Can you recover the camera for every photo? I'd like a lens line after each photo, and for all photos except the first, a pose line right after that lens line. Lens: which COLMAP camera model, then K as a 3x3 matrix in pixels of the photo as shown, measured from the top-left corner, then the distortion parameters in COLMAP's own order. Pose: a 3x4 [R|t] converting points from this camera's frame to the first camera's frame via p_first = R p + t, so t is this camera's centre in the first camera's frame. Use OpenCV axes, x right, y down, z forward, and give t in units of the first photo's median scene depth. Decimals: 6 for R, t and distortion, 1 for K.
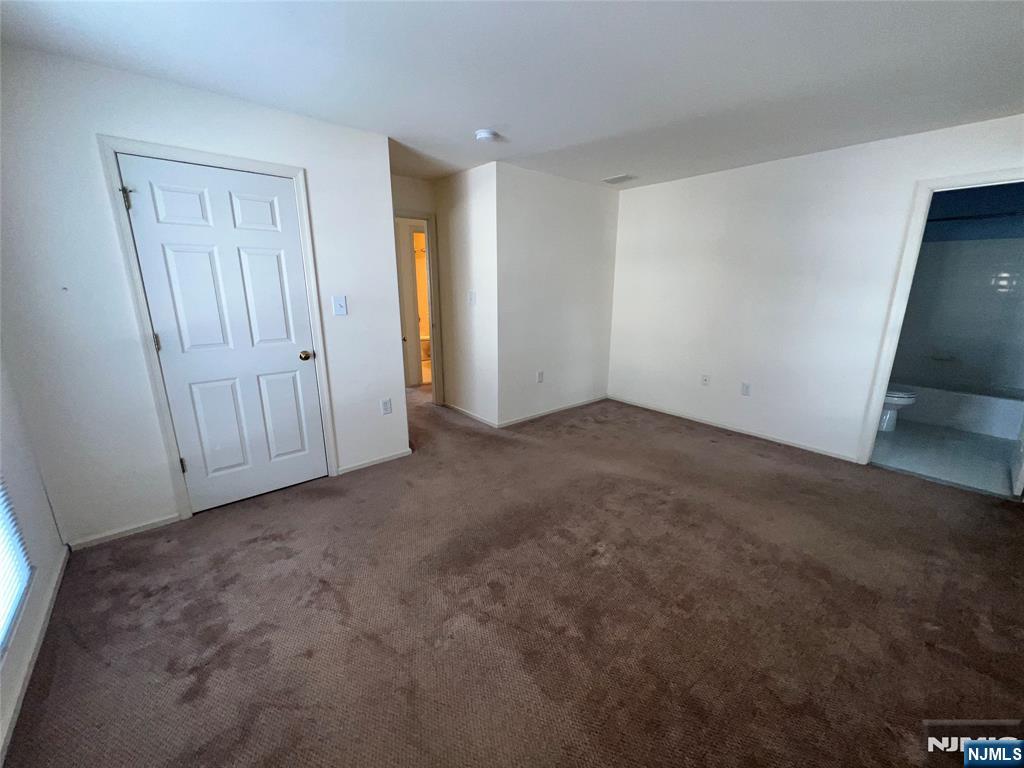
lens RADIAL K [[407.1, 0, 512.5], [0, 407.1, 383.6], [0, 0, 1]] dist [0.000101, -0.000128]
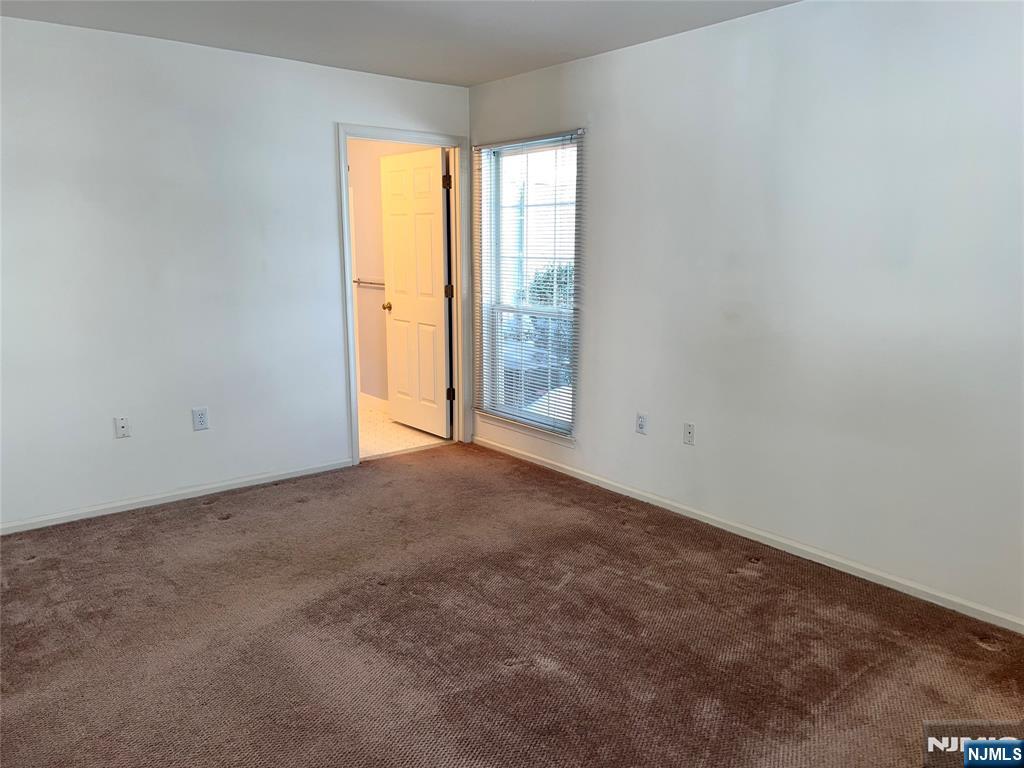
lens RADIAL K [[765.4, 0, 510.2], [0, 765.4, 380.8], [0, 0, 1]] dist [0.065934, -0.068069]
pose [[0.027951, -0.180176, 0.983237, -0.697512], [0.239267, 0.956234, 0.168426, -0.168934], [-0.970552, 0.230548, 0.069838, 0.659799]]
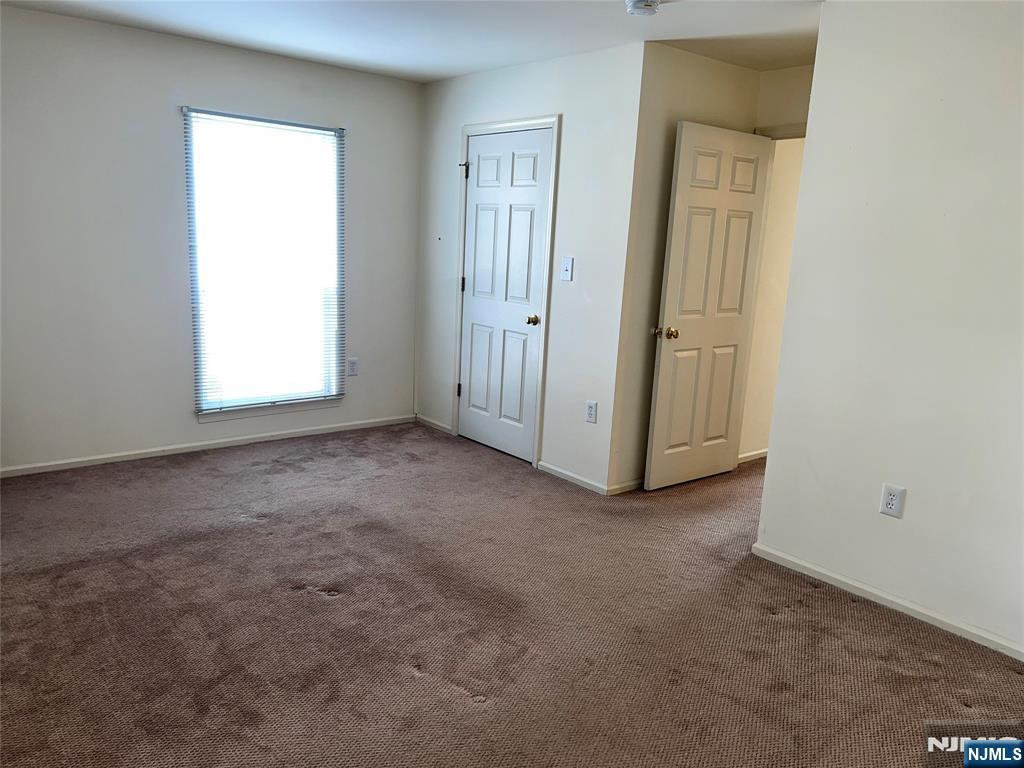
lens RADIAL K [[770.8, 0, 512.9], [0, 770.8, 388.6], [0, 0, 1]] dist [0.141134, -0.191482]
pose [[-0.017980, 0.193328, -0.980969, 1.208327], [-0.288830, 0.938295, 0.190211, -0.238212], [0.957211, 0.286754, 0.038968, 0.933005]]
